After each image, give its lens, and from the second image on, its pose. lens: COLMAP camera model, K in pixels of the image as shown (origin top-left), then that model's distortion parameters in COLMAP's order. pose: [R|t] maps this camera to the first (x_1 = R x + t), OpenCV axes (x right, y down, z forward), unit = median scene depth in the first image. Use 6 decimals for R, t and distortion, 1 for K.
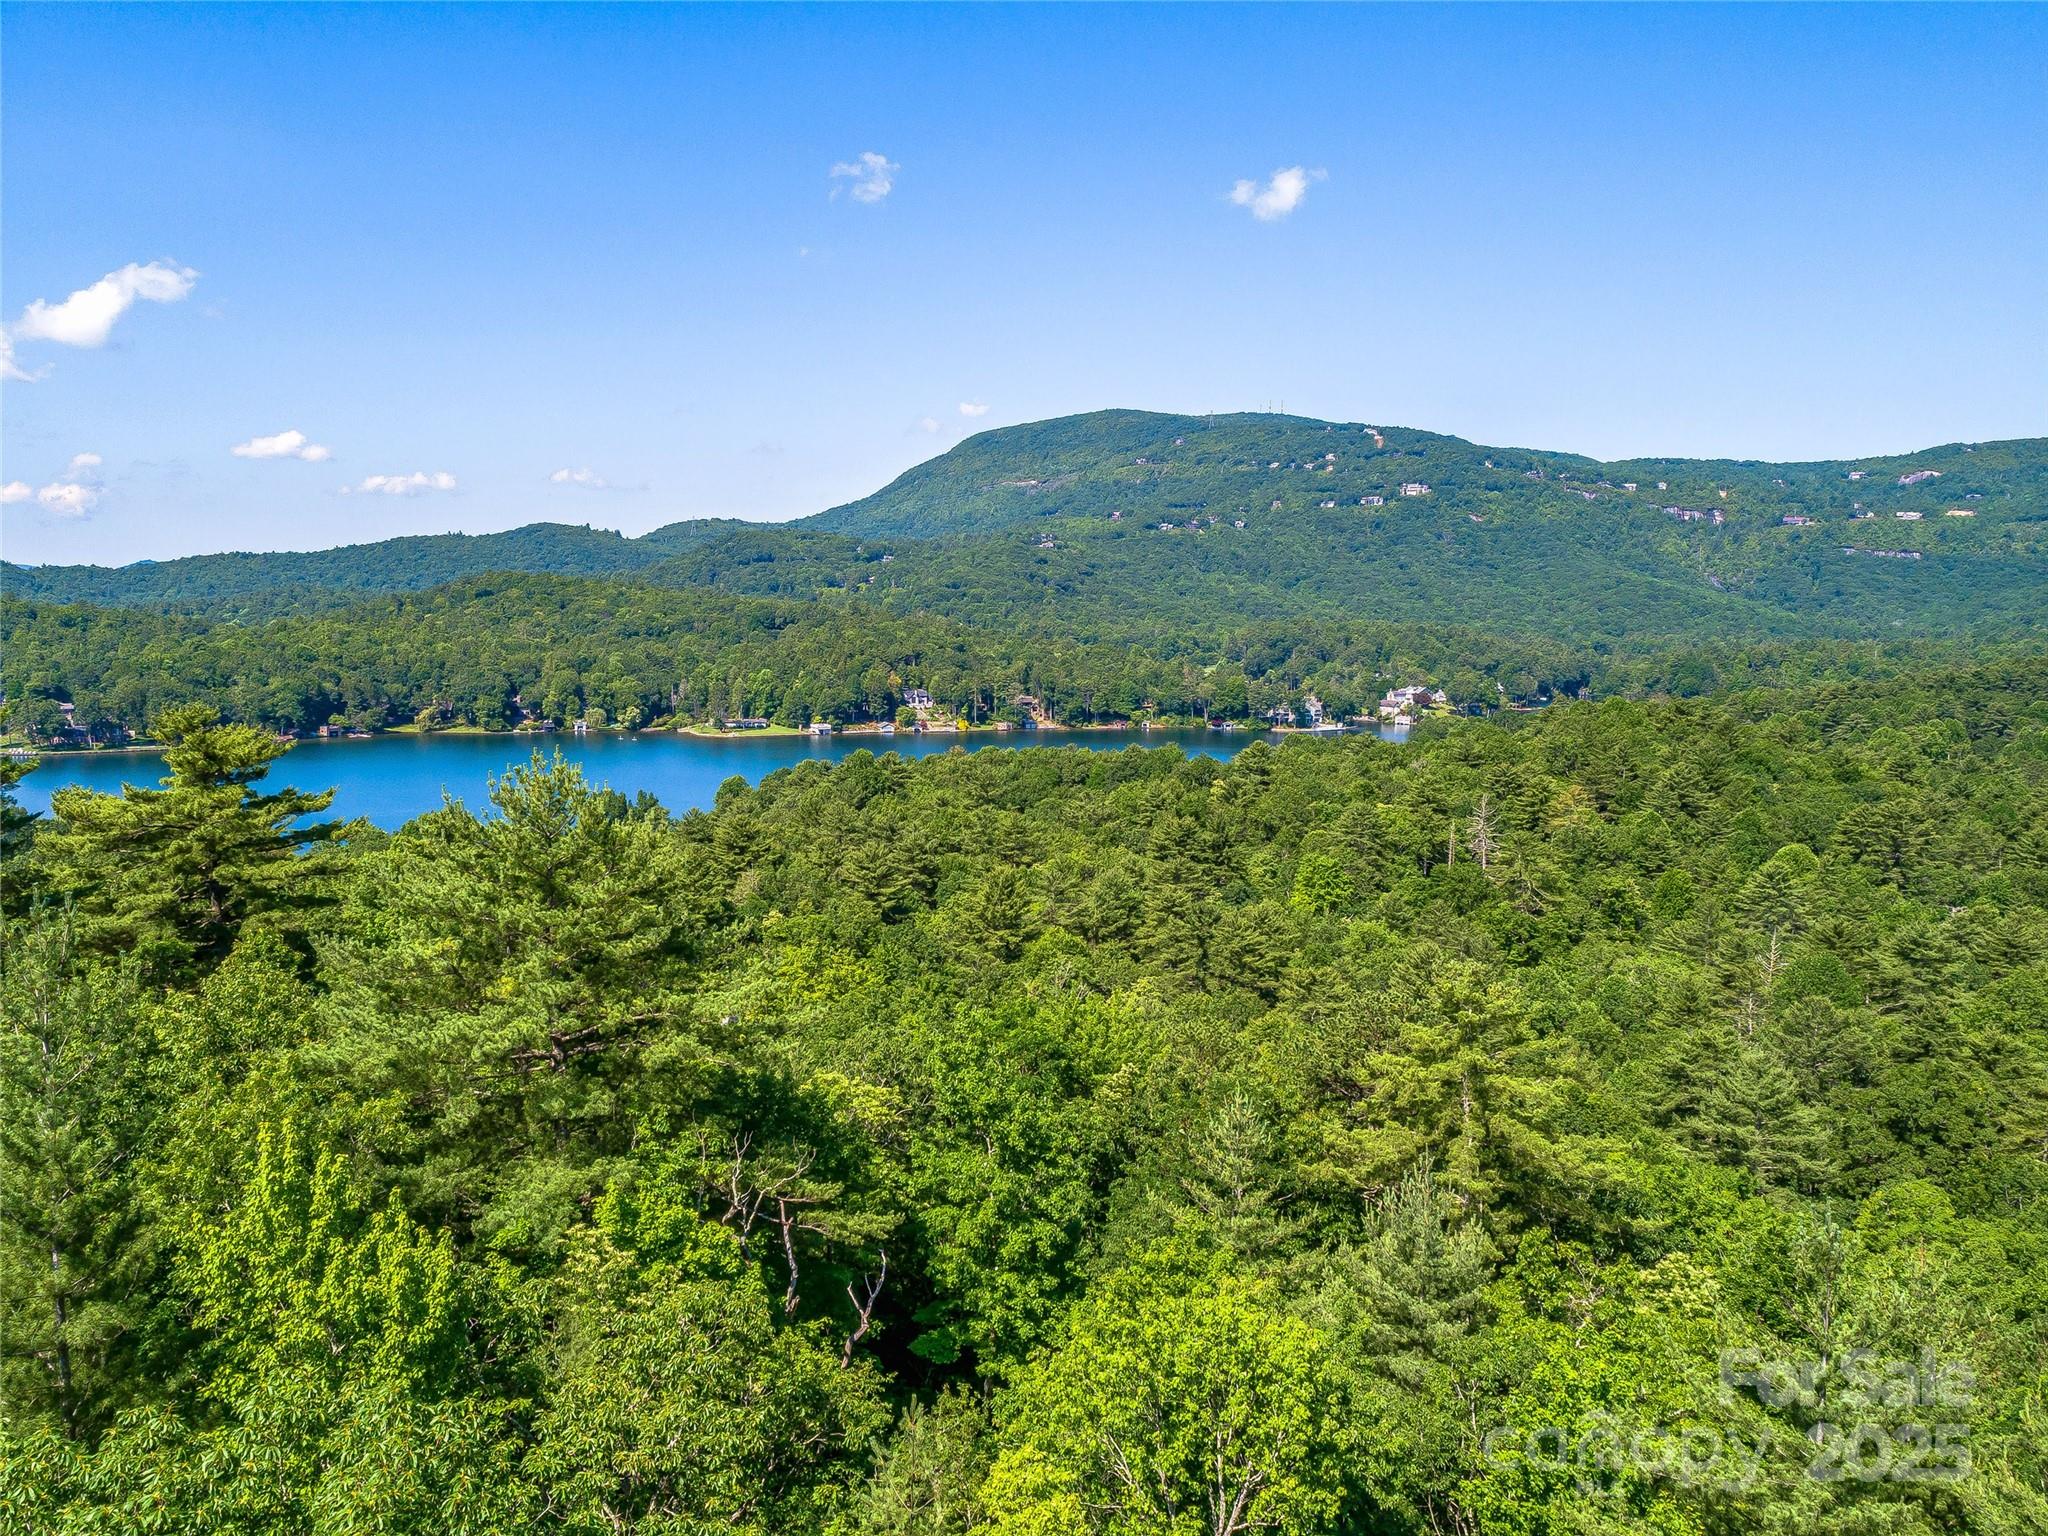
lens RADIAL K [[1543.2, 0, 1022.3], [0, 1543.2, 775.4], [0, 0, 1]] dist [-0.026434, 0.013877]
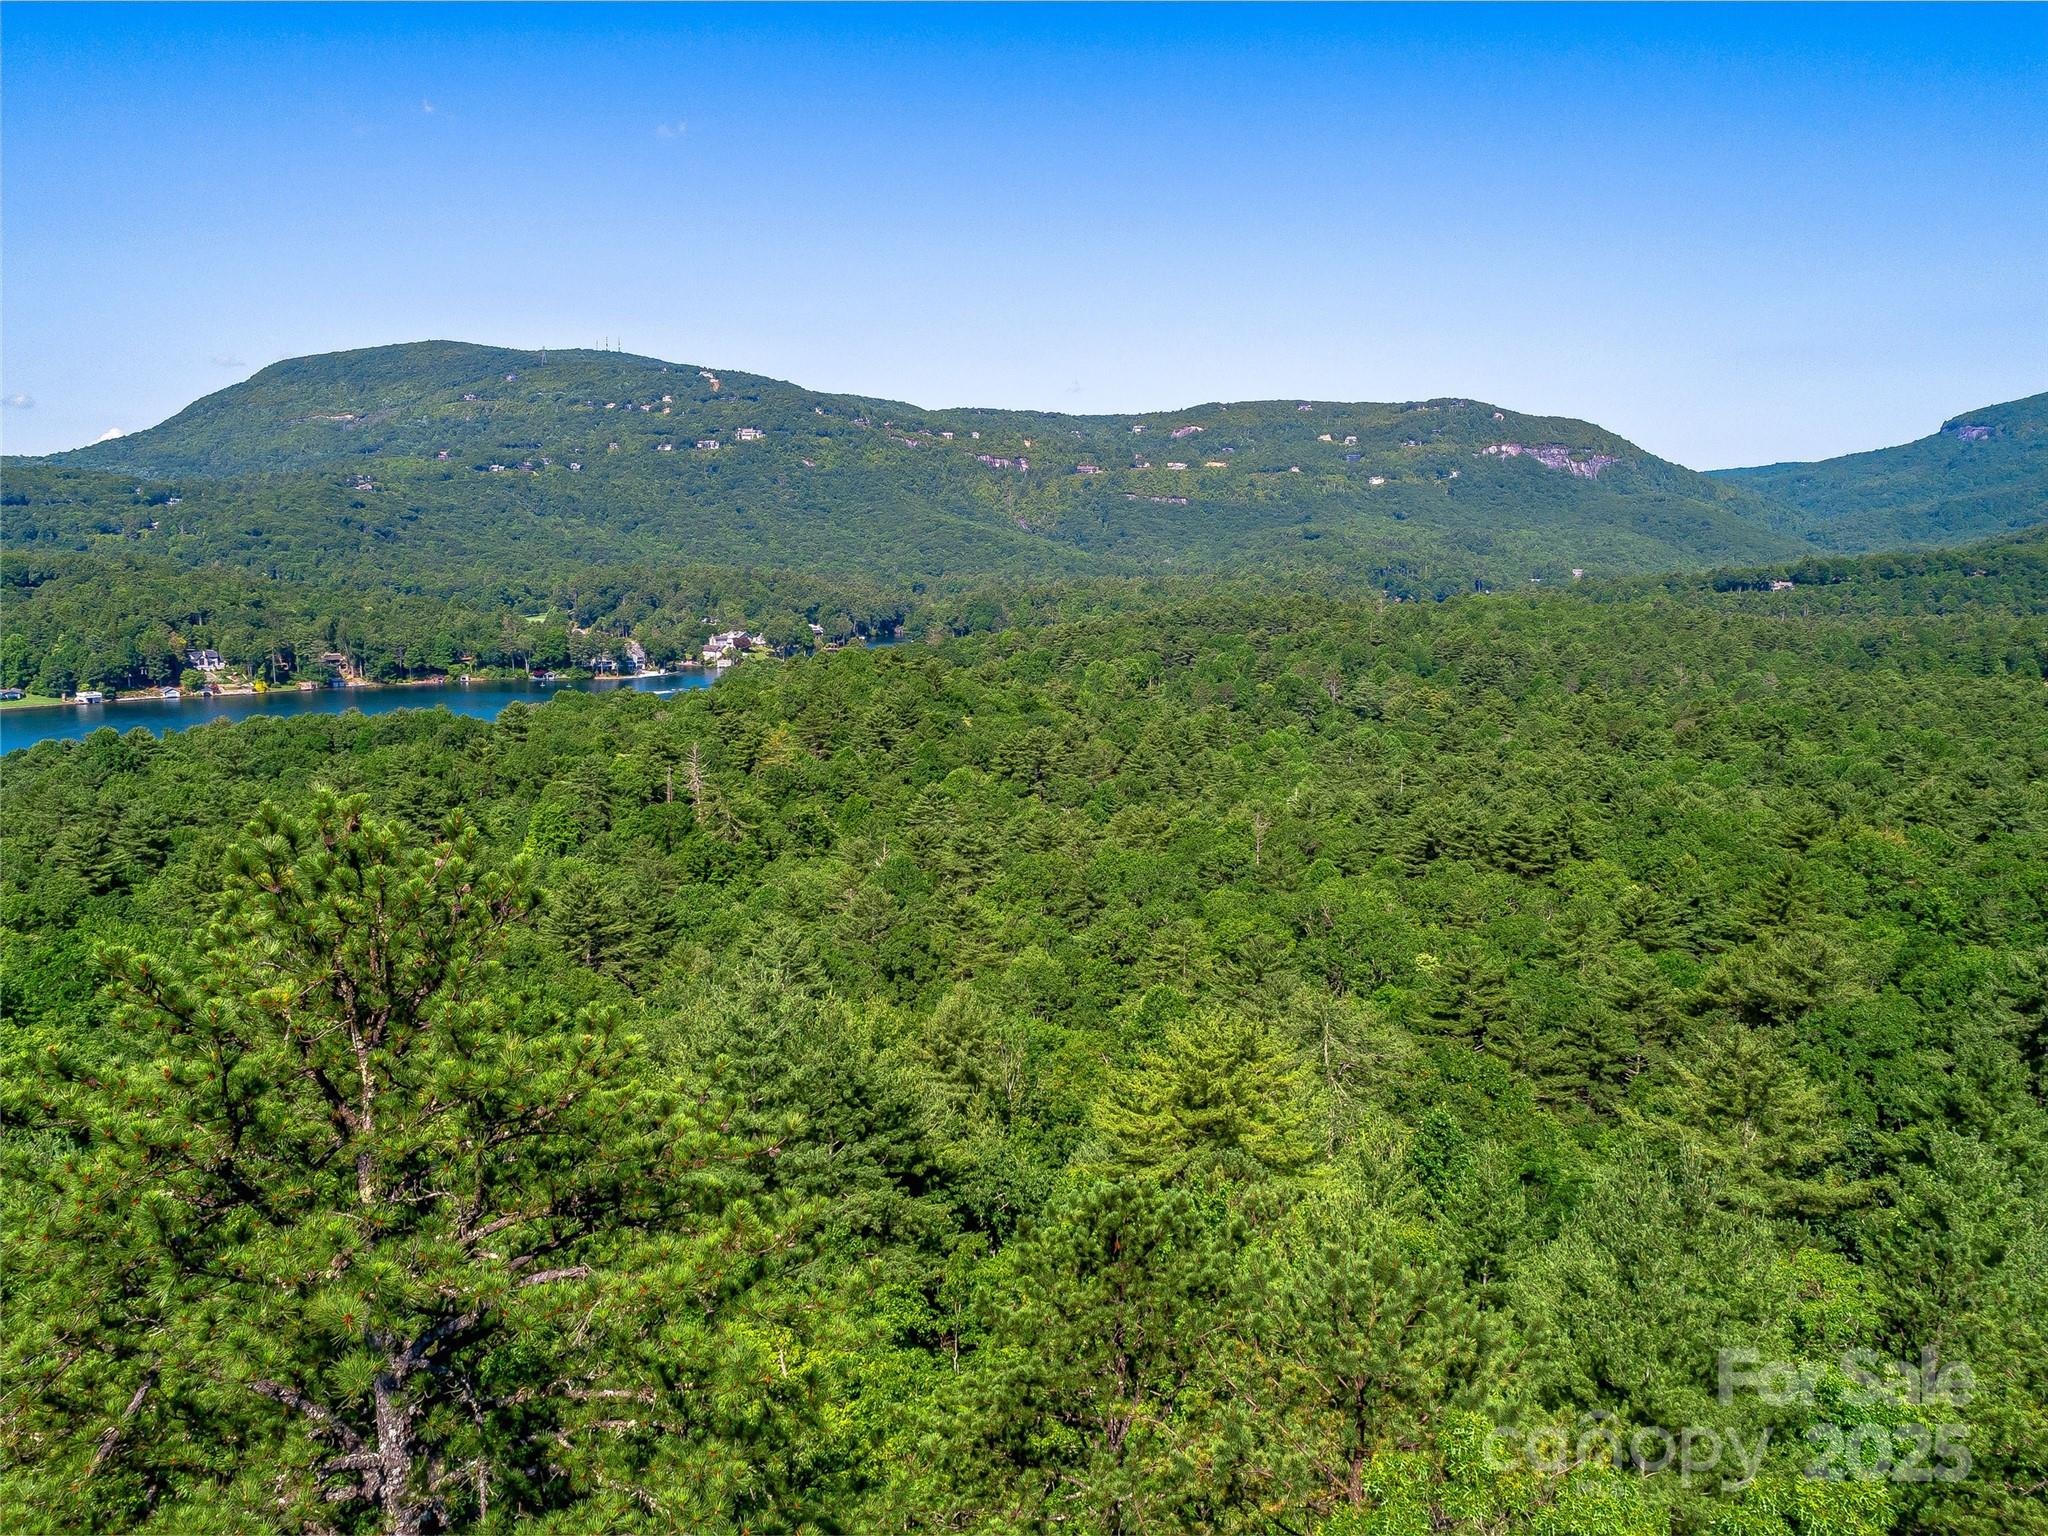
lens RADIAL K [[1543.2, 0, 1022.4], [0, 1543.2, 768.1], [0, 0, 1]] dist [-0.026434, 0.013877]
pose [[0.918739, -0.060993, 0.390126, 0.020092], [0.047175, 0.997876, 0.044913, -0.002640], [-0.392036, -0.022859, 0.919666, -0.053453]]
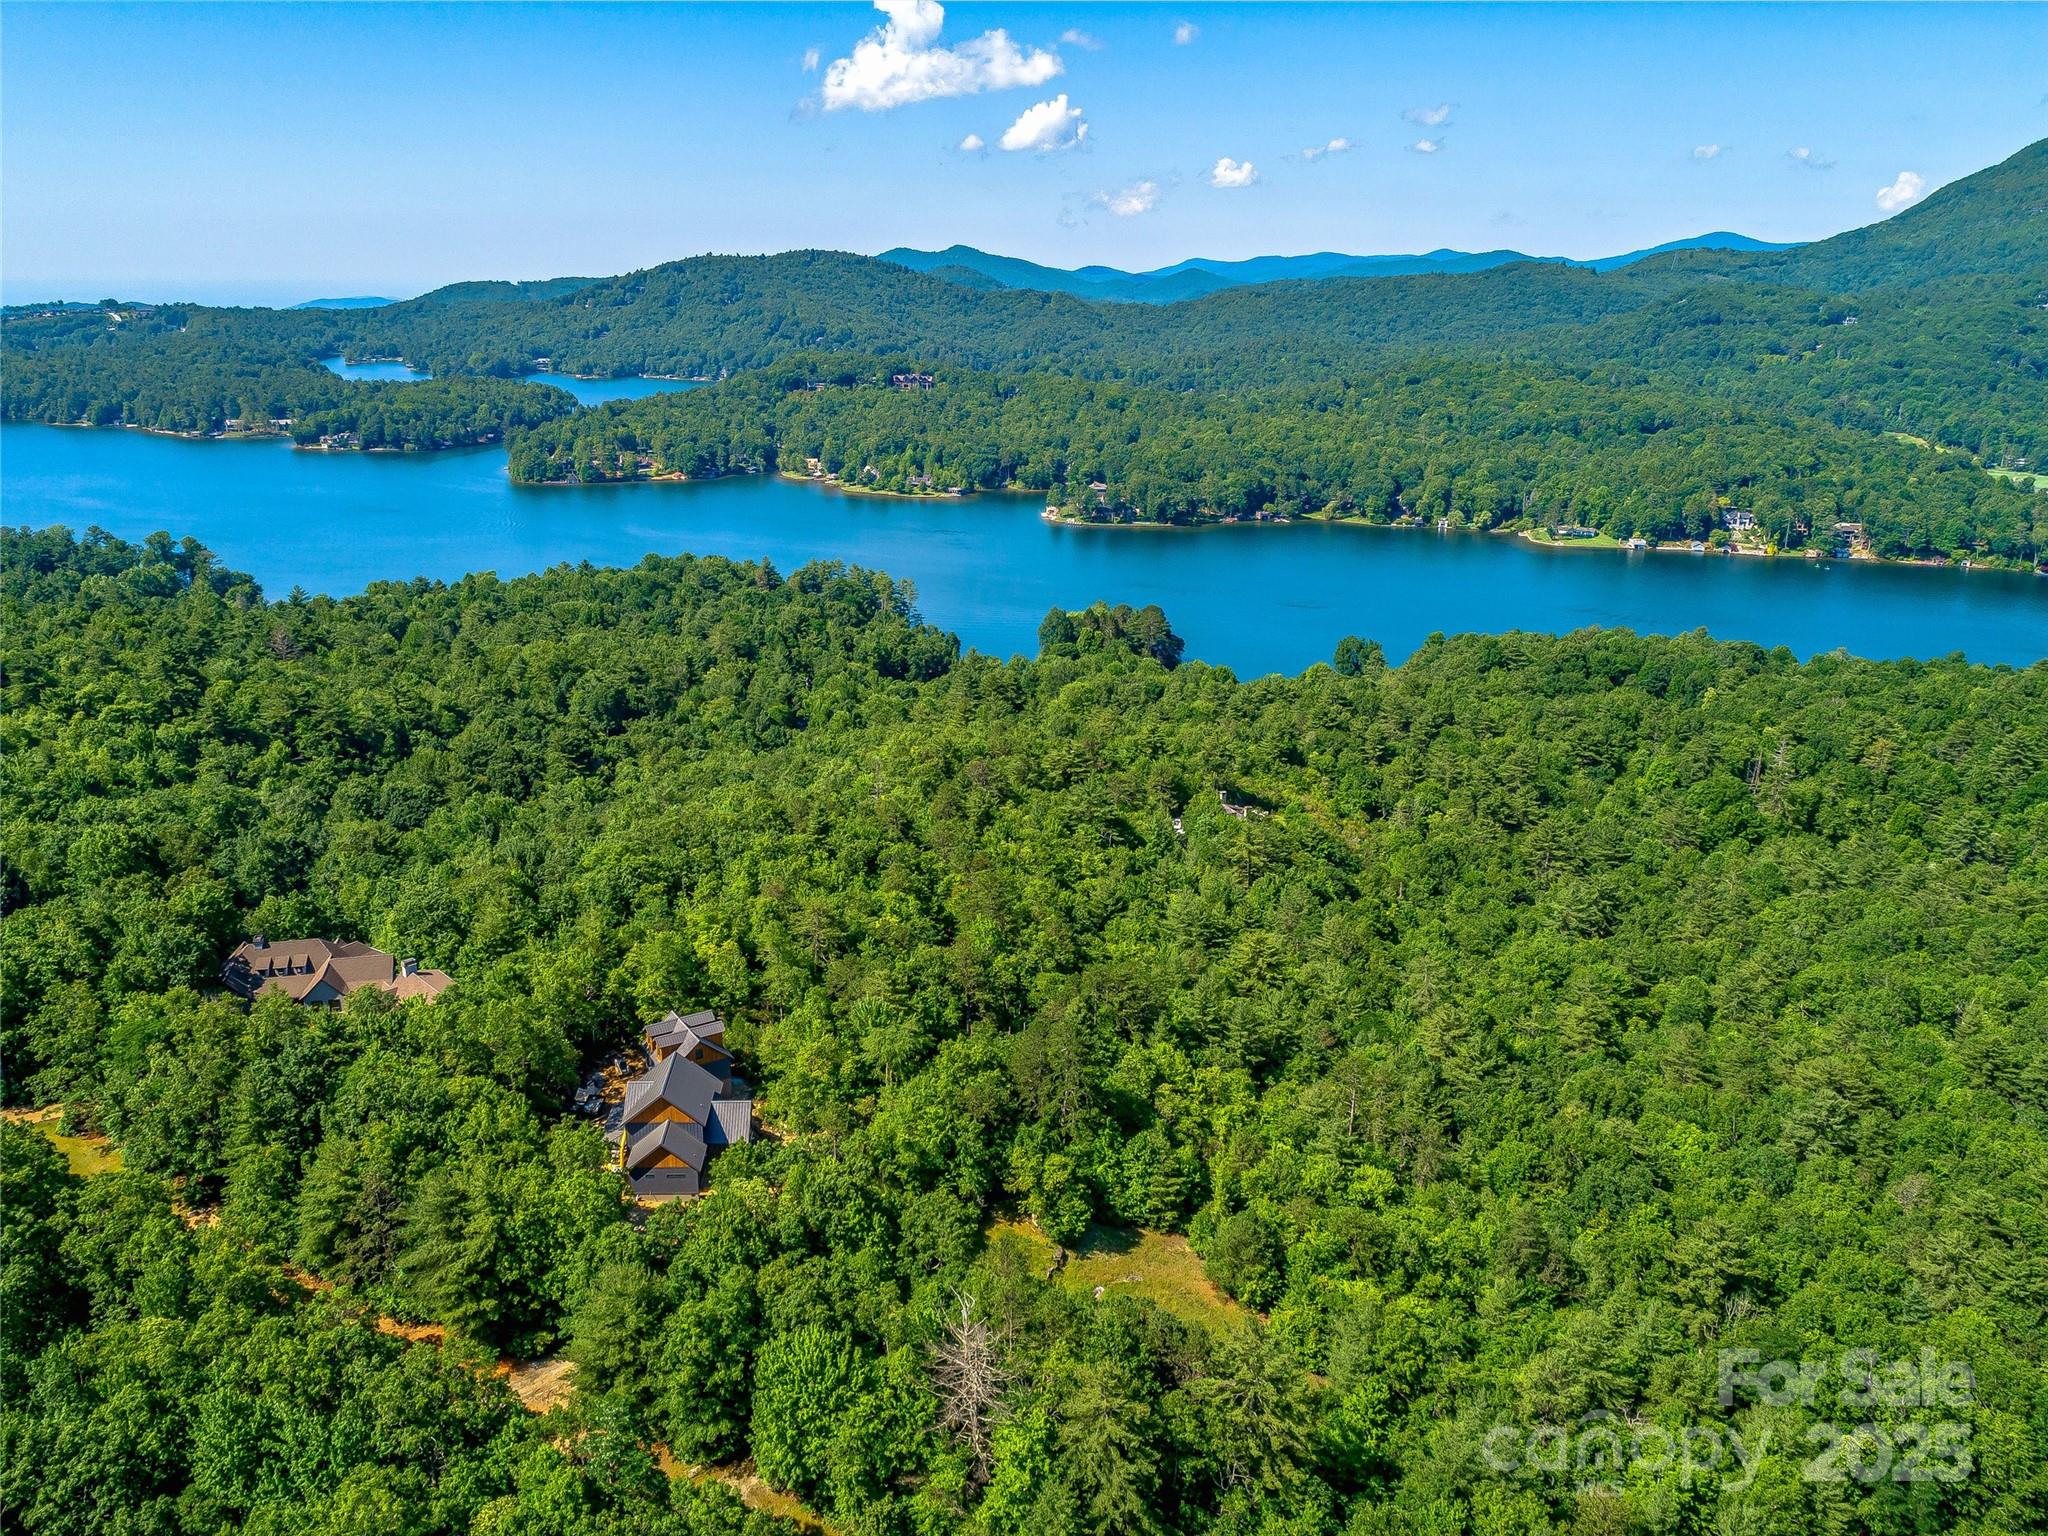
lens RADIAL K [[1543.2, 0, 1019.7], [0, 1543.2, 769.1], [0, 0, 1]] dist [-0.026434, 0.013877]
pose [[0.811092, 0.177428, -0.557359, 0.164121], [-0.068157, 0.975061, 0.211213, -0.073052], [0.580934, -0.133325, 0.802957, -0.242117]]
